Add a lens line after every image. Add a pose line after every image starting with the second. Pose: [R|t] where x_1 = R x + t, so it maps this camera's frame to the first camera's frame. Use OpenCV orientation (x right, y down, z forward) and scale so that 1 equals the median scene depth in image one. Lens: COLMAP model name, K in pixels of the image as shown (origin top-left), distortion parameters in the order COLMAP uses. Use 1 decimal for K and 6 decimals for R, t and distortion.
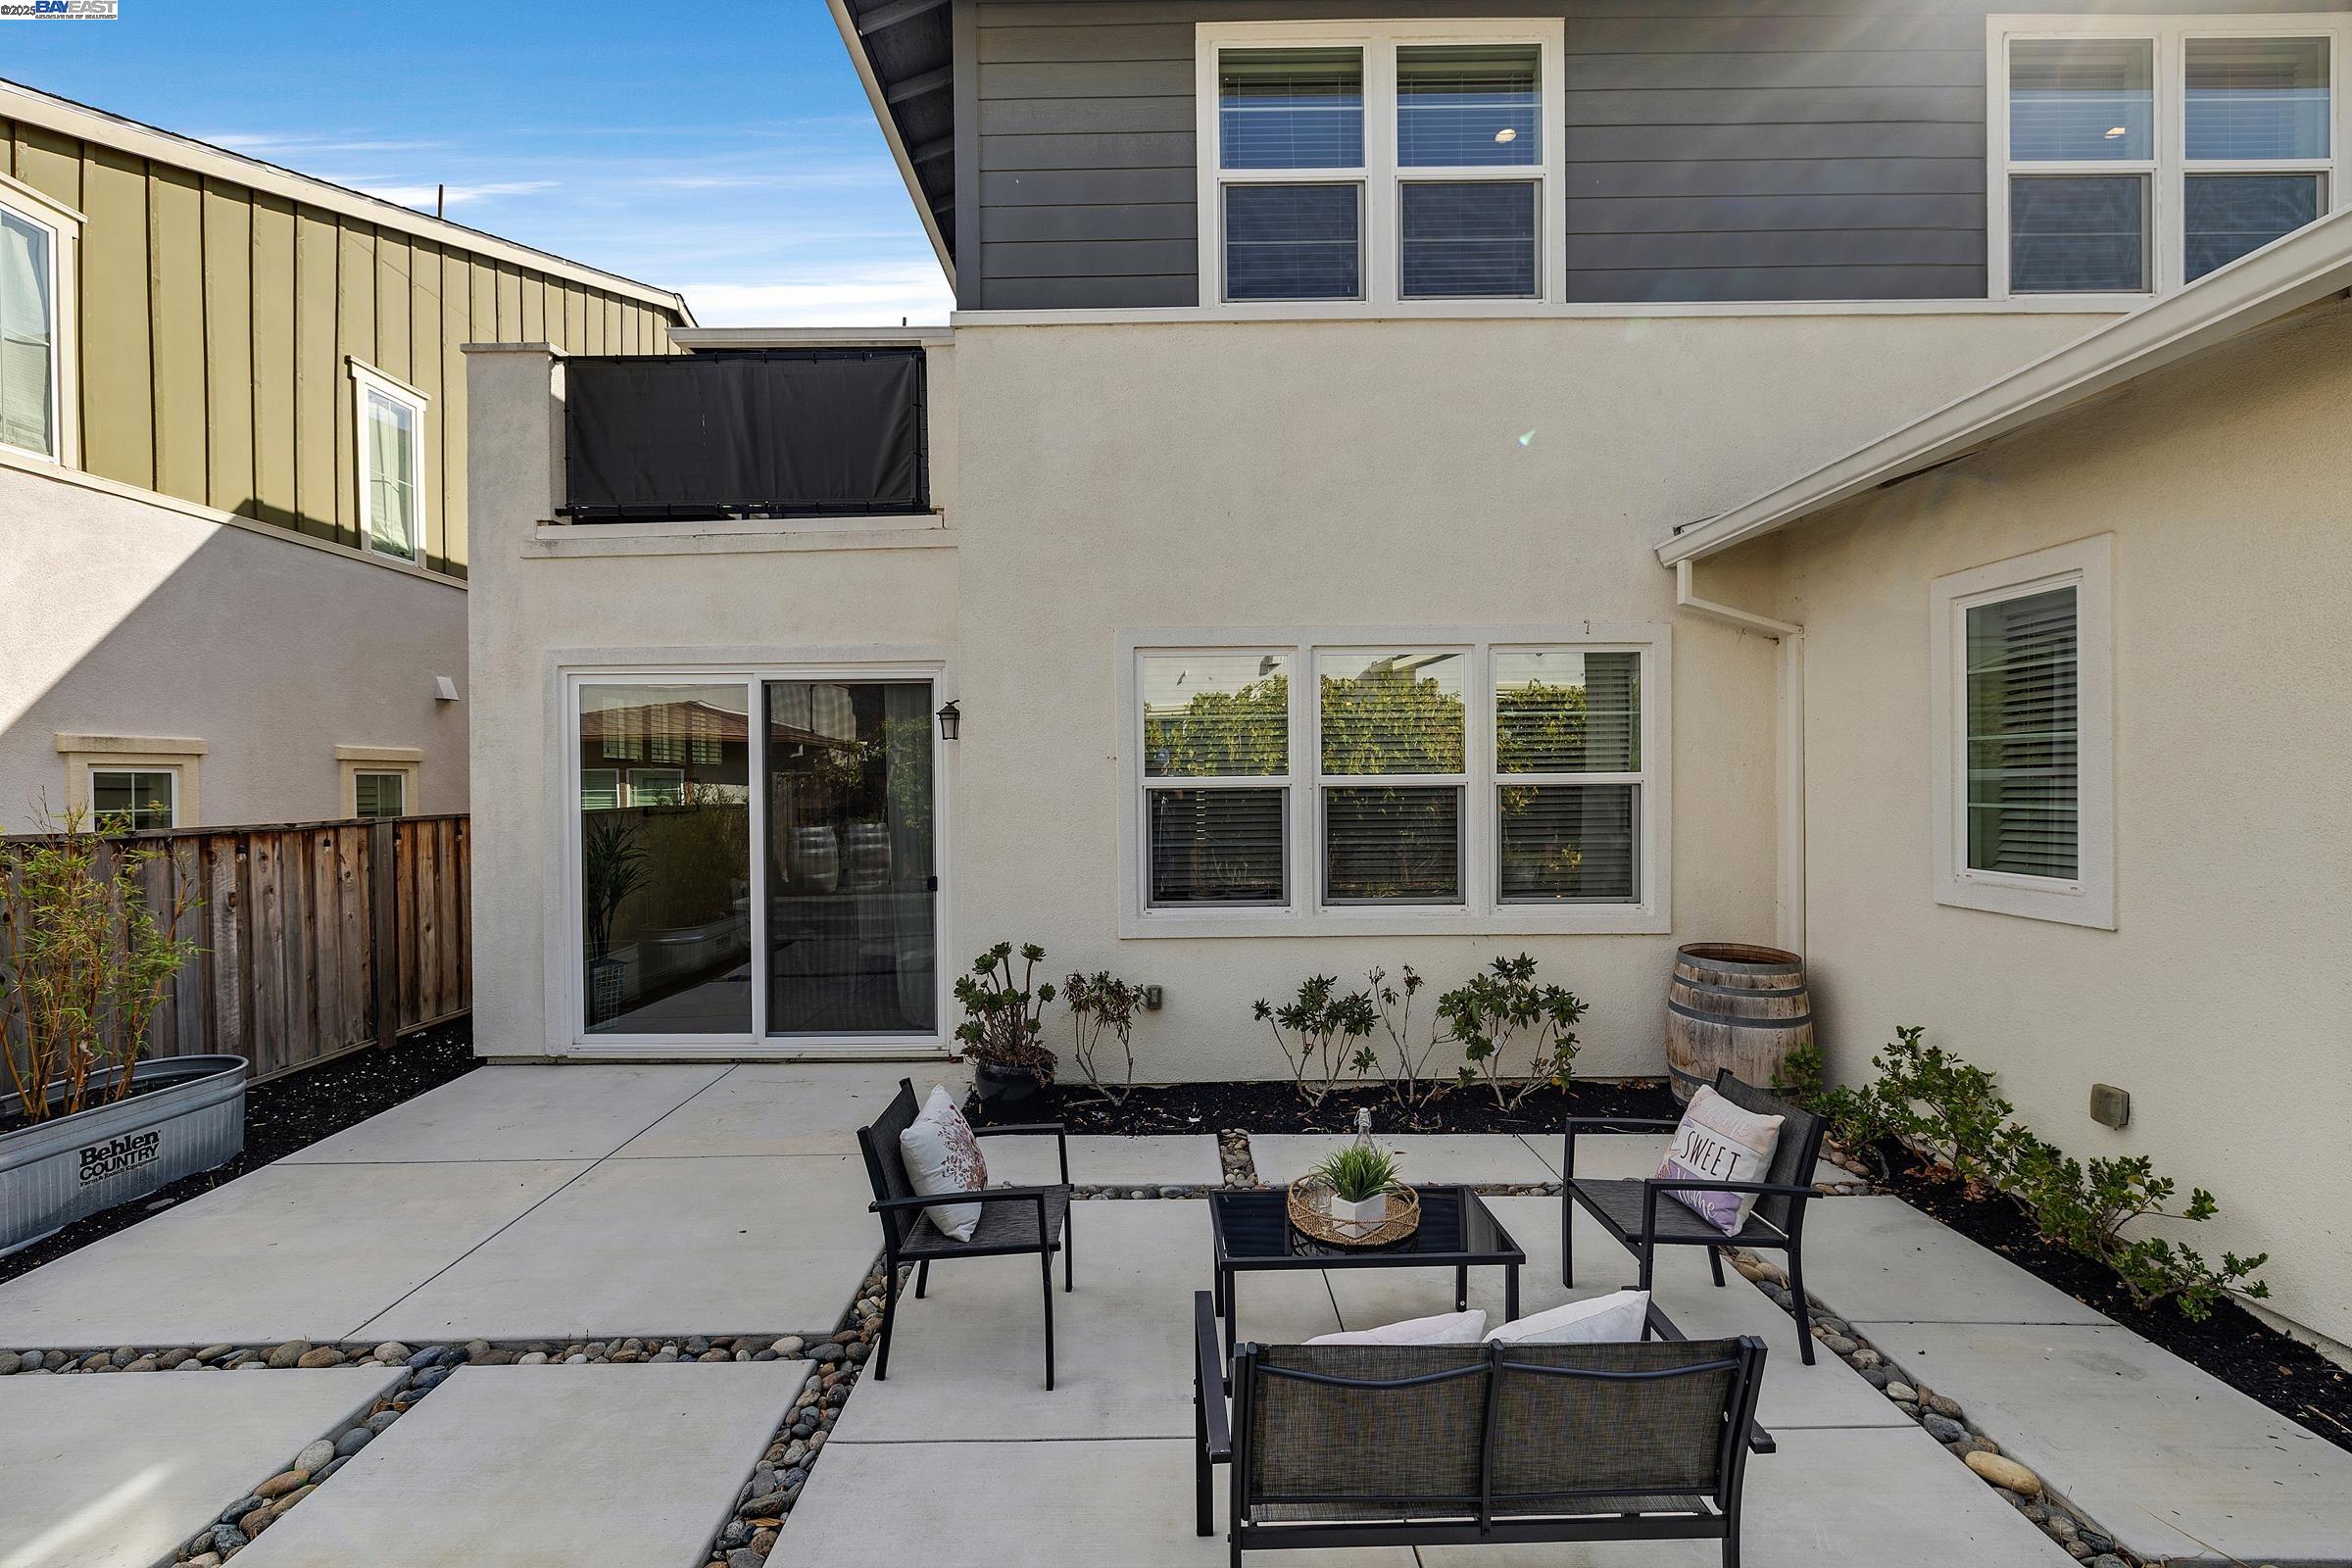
lens RADIAL K [[986.5, 0, 1174.3], [0, 986.5, 790.3], [0, 0, 1]] dist [0.000418, -0.000433]
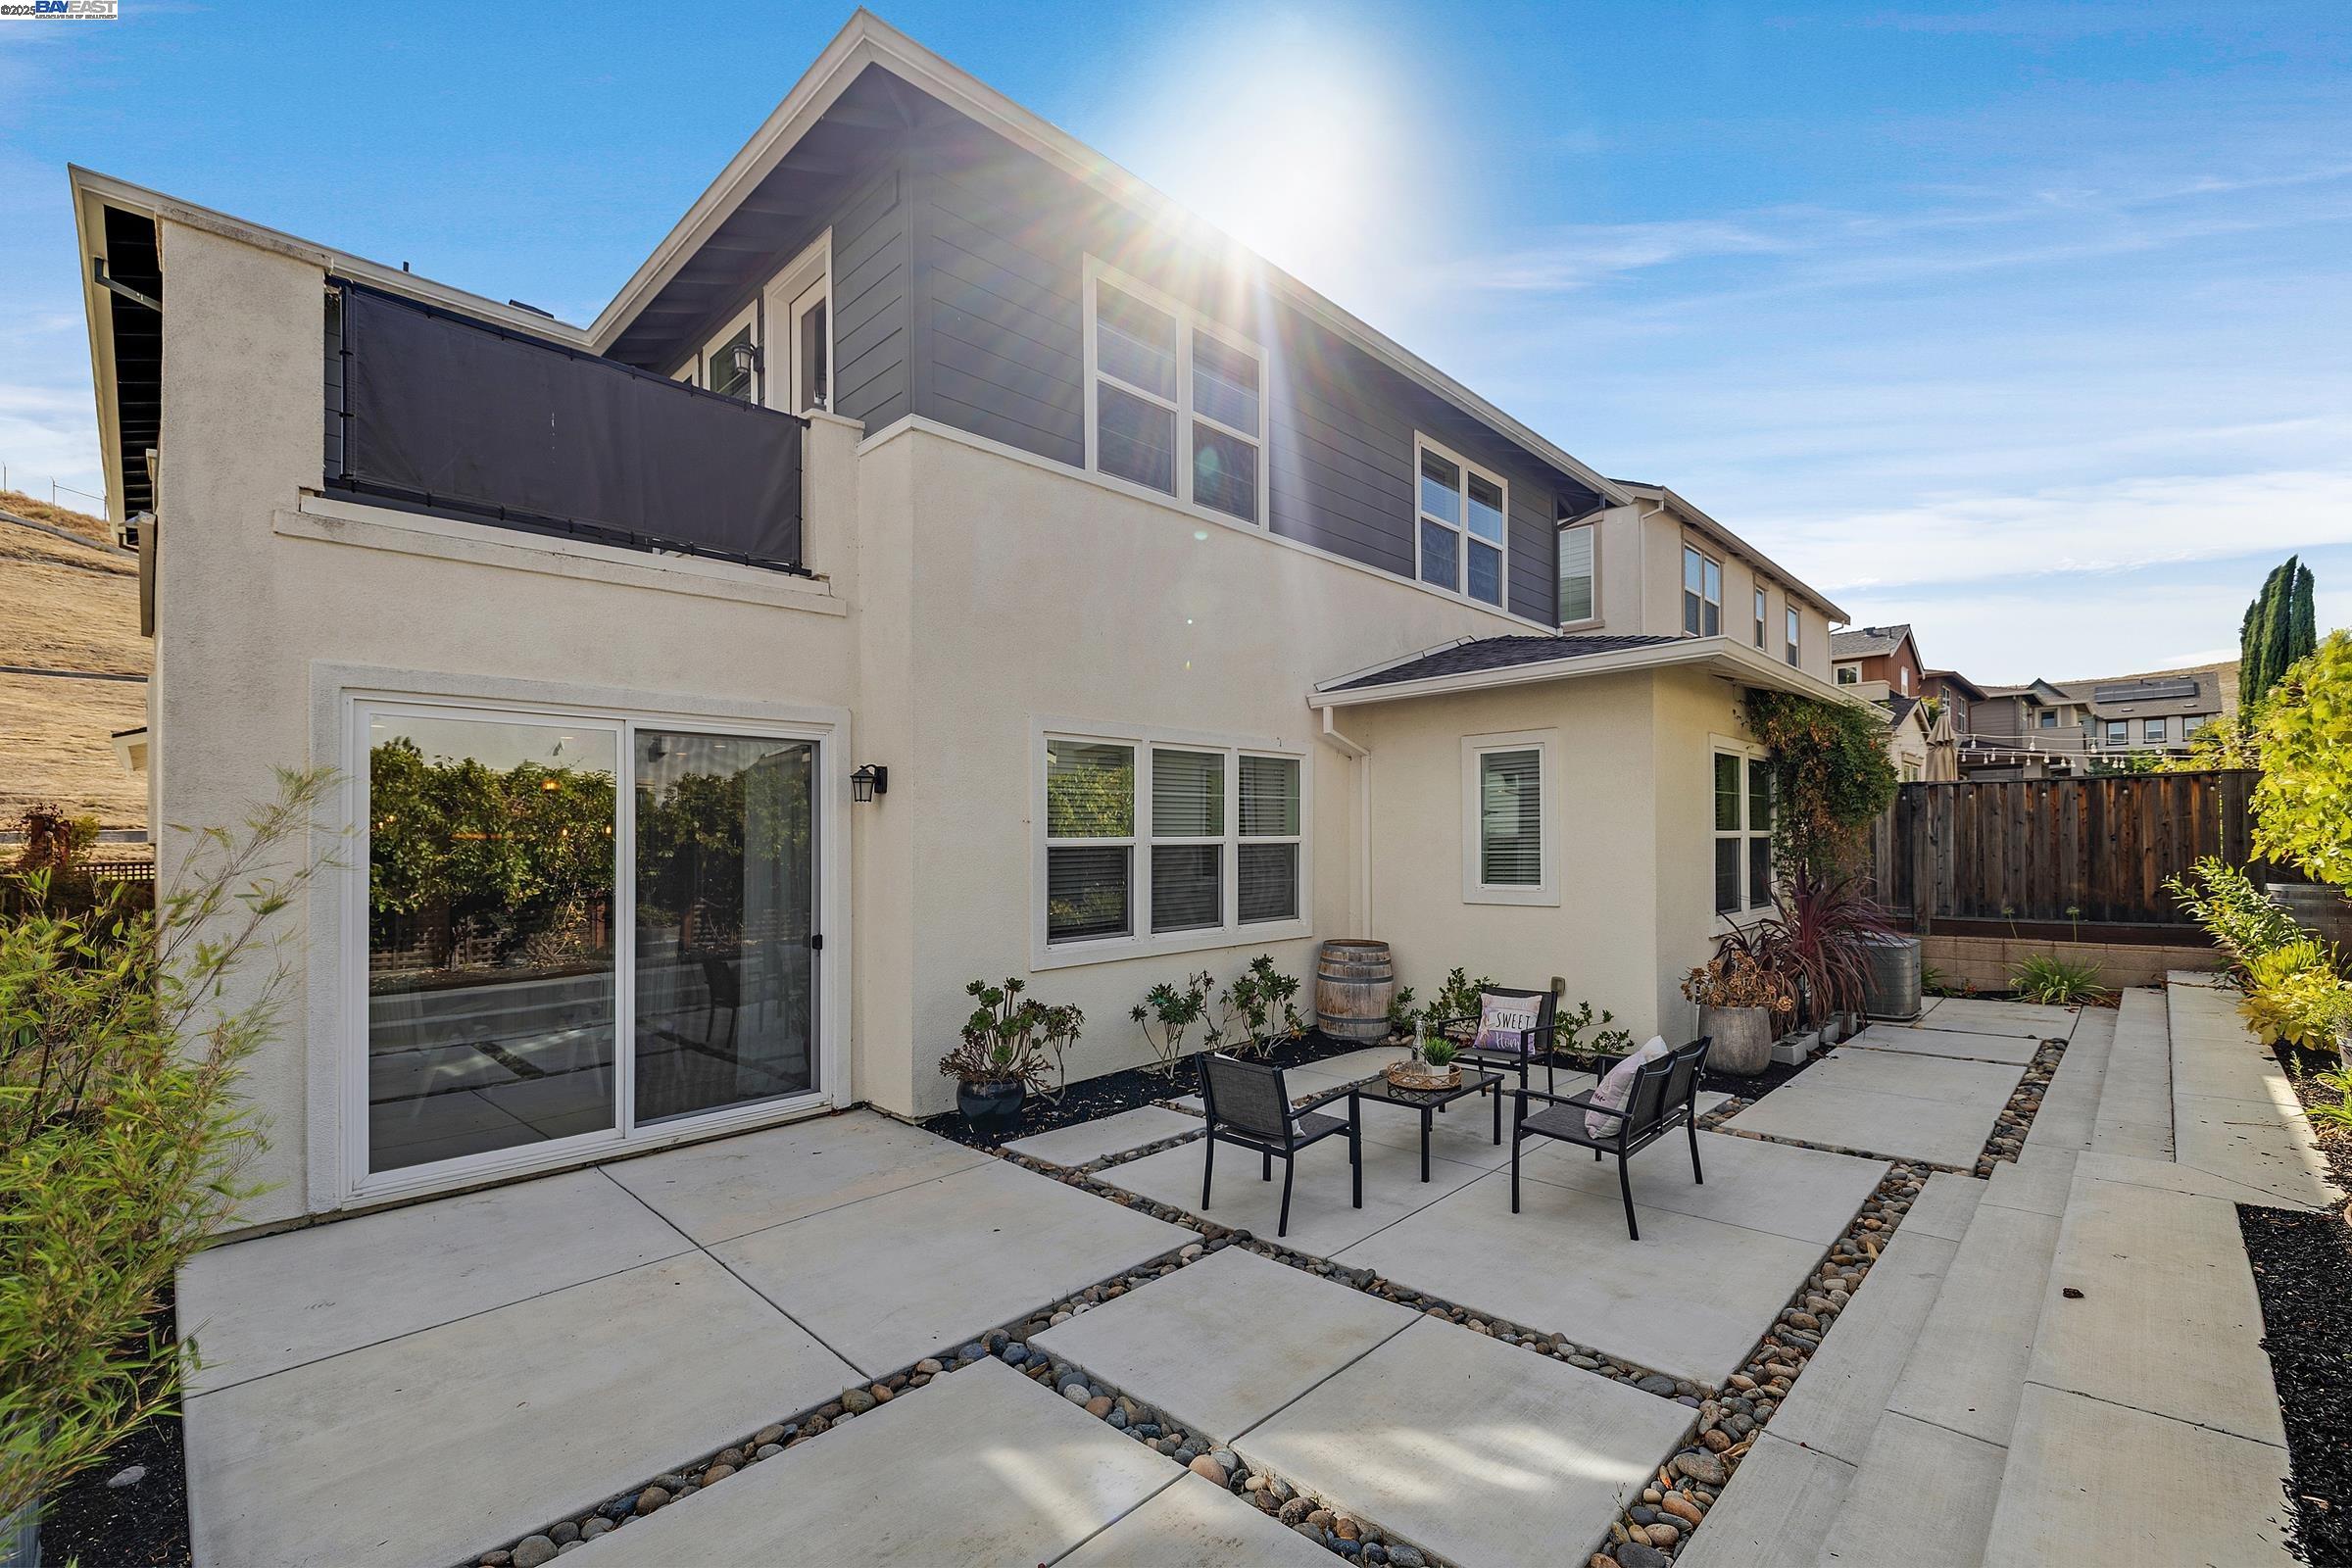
lens RADIAL K [[986.5, 0, 1194.3], [0, 986.5, 825.1], [0, 0, 1]] dist [0.000418, -0.000433]
pose [[0.699533, 0.011954, 0.714501, -0.782016], [0.006497, 0.999712, -0.023087, 0.000845], [-0.714571, 0.020792, 0.699254, 0.013181]]
